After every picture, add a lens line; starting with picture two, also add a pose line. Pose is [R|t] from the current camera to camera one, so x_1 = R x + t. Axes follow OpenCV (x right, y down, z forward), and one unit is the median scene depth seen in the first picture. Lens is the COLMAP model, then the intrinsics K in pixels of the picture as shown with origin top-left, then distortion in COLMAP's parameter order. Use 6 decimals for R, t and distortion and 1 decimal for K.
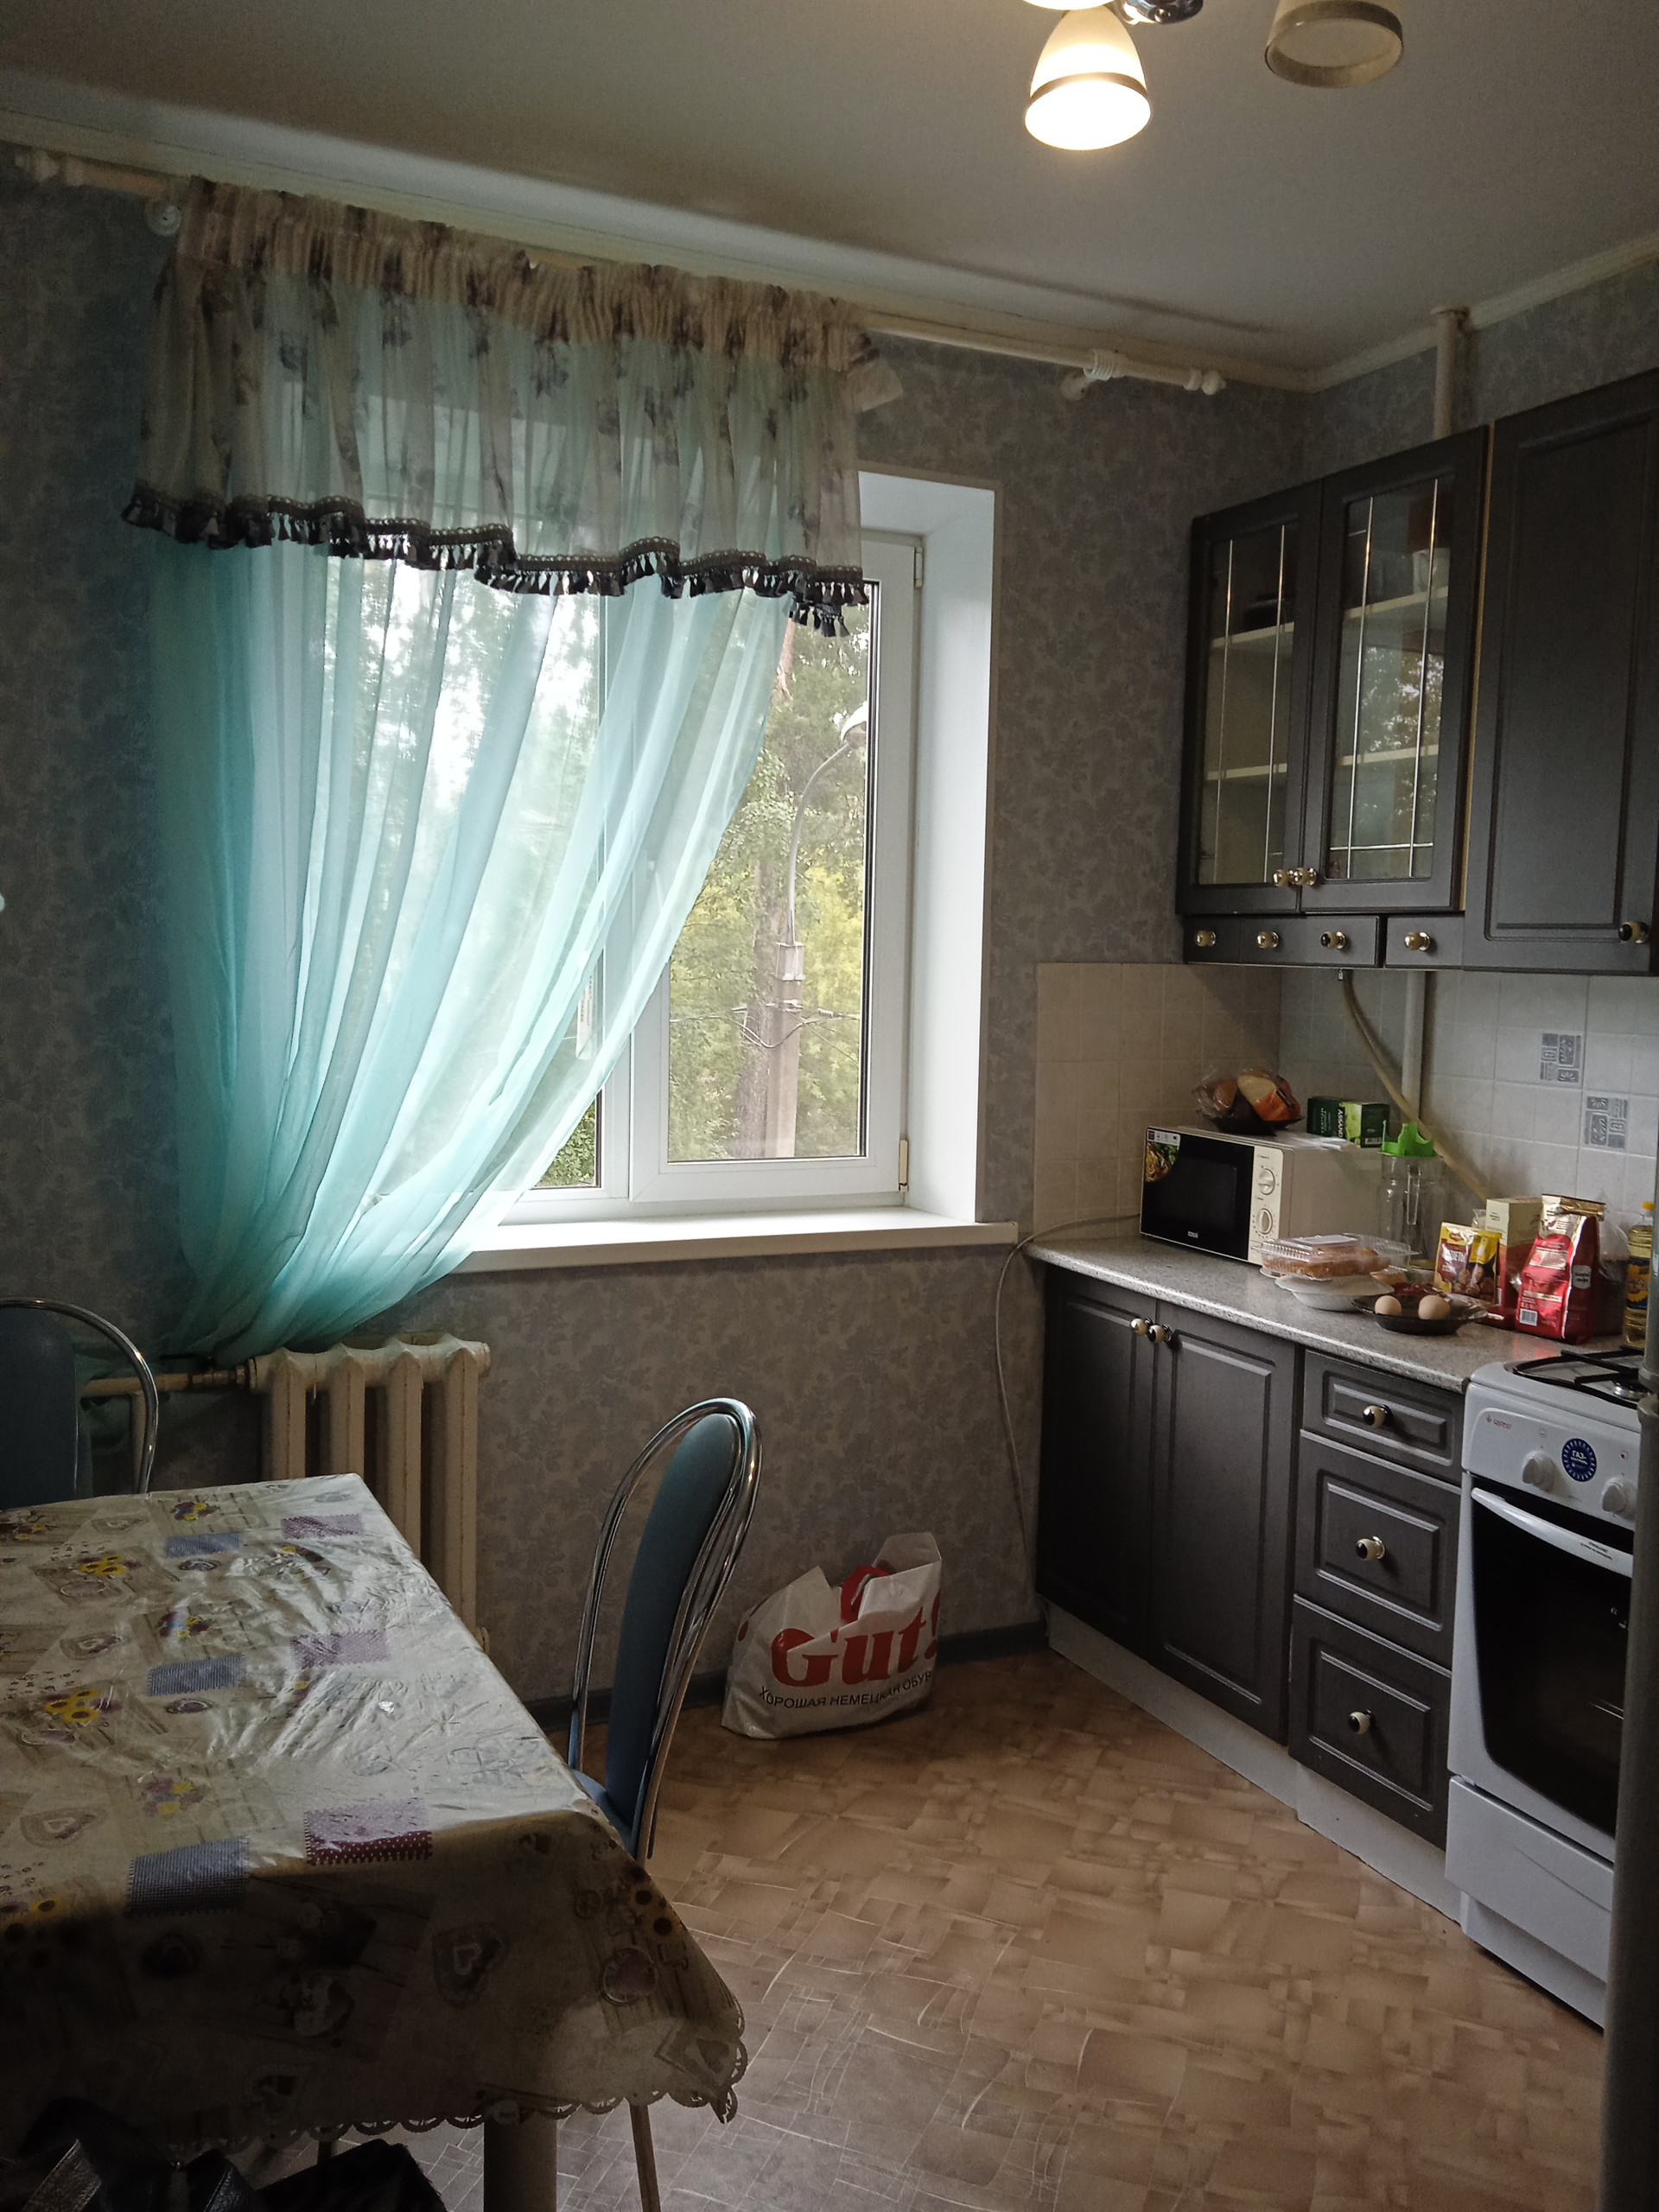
lens RADIAL K [[1838.5, 0, 829.2], [0, 1838.5, 1107.1], [0, 0, 1]] dist [0.044448, -0.032231]
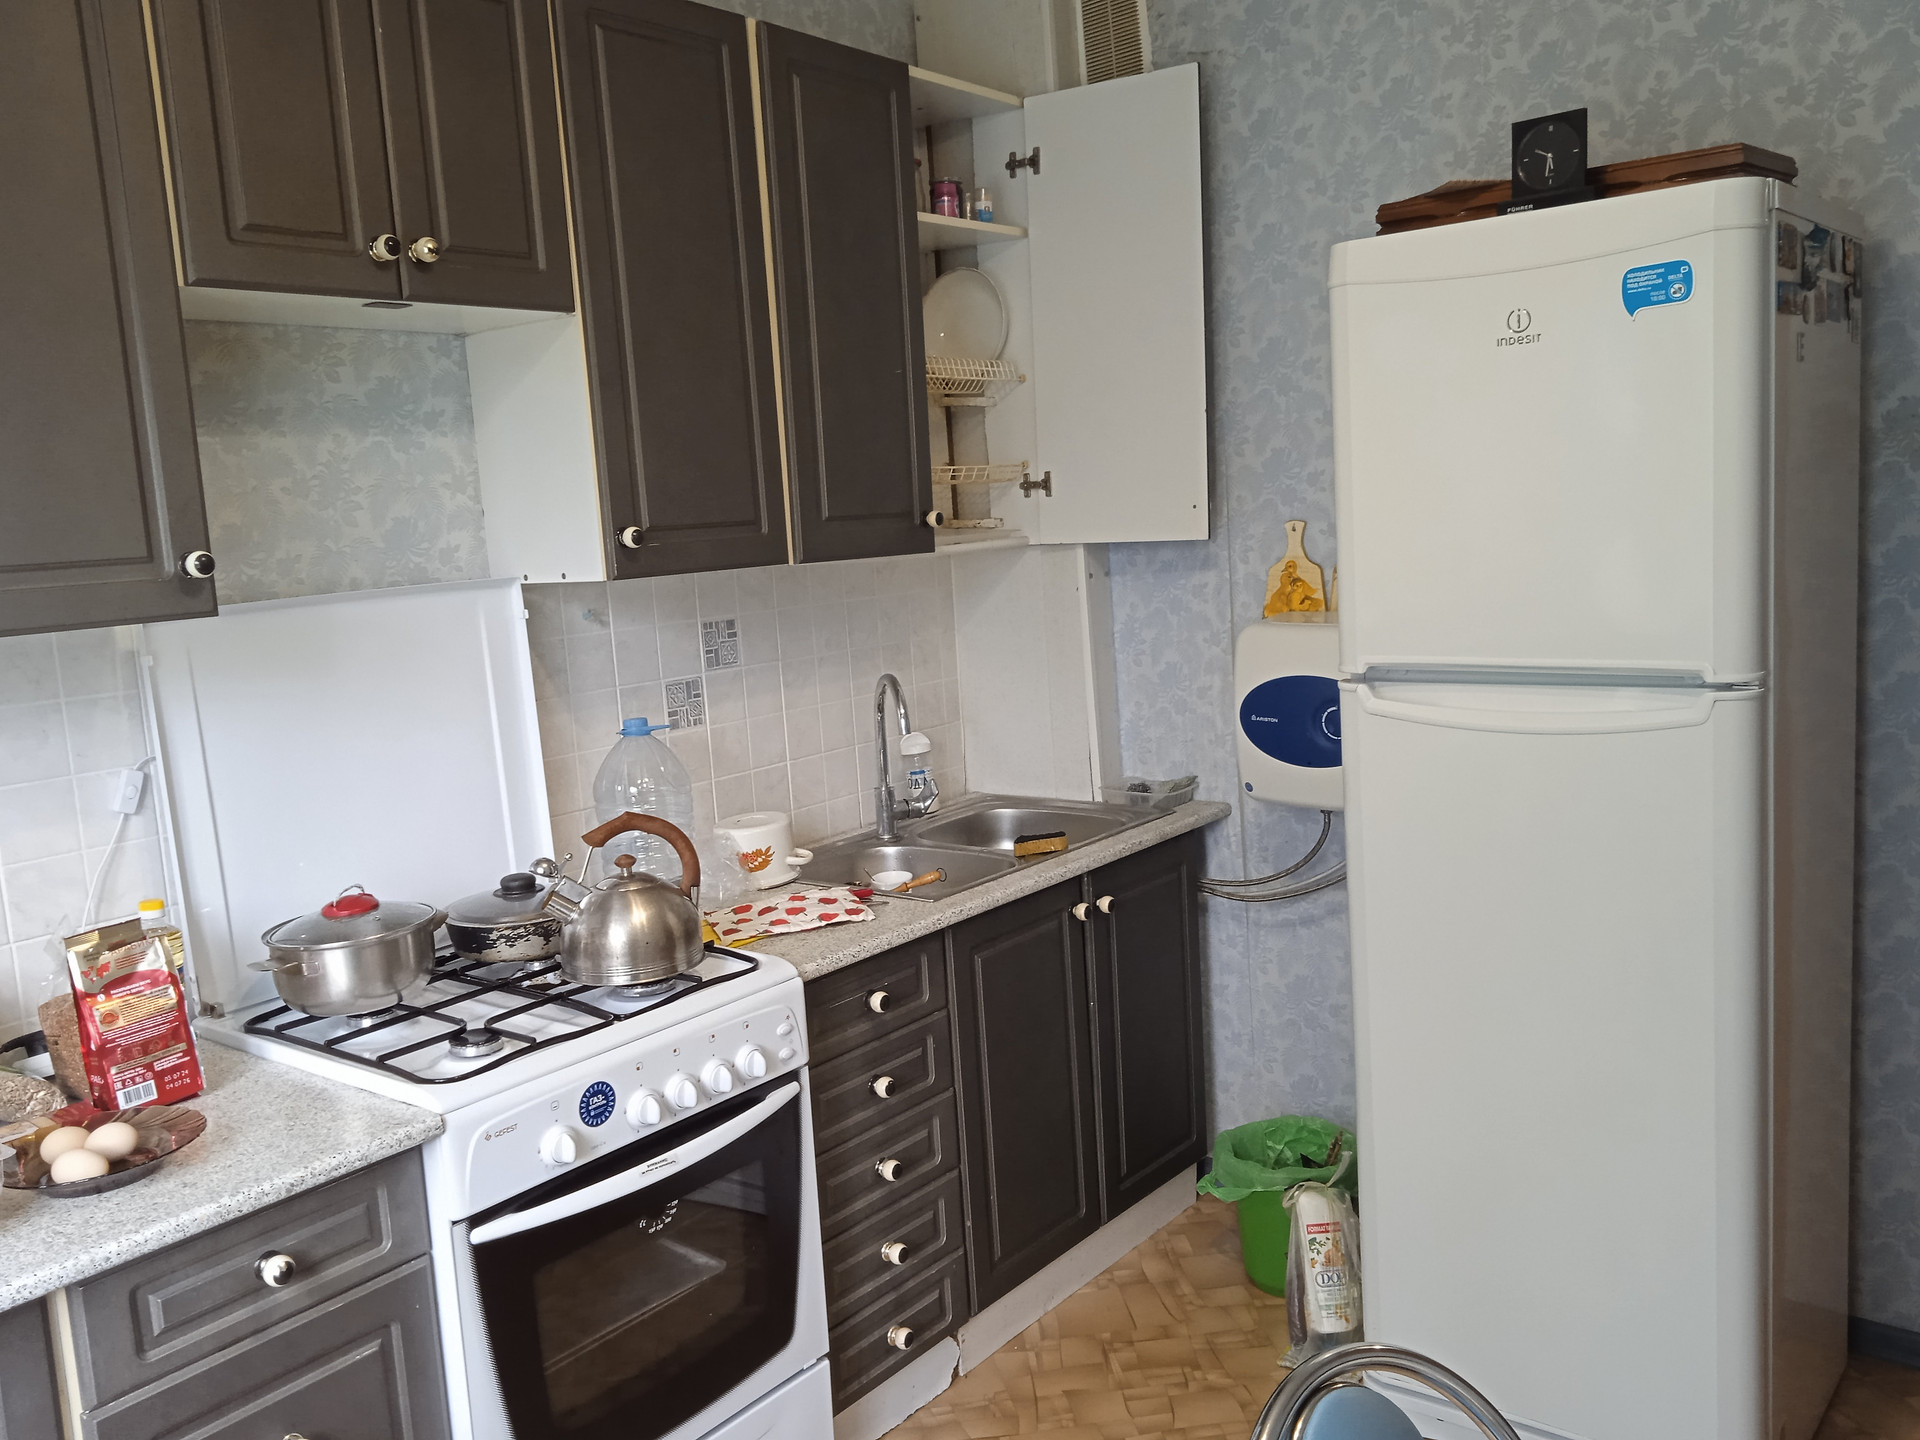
lens RADIAL K [[1595.8, 0, 960.3], [0, 1595.8, 720.4], [0, 0, 1]] dist [0.044448, -0.032231]
pose [[-0.455388, -0.115394, 0.882783, -0.353778], [0.125757, 0.973285, 0.192096, -0.124975], [-0.881367, 0.198494, -0.428711, 1.072434]]
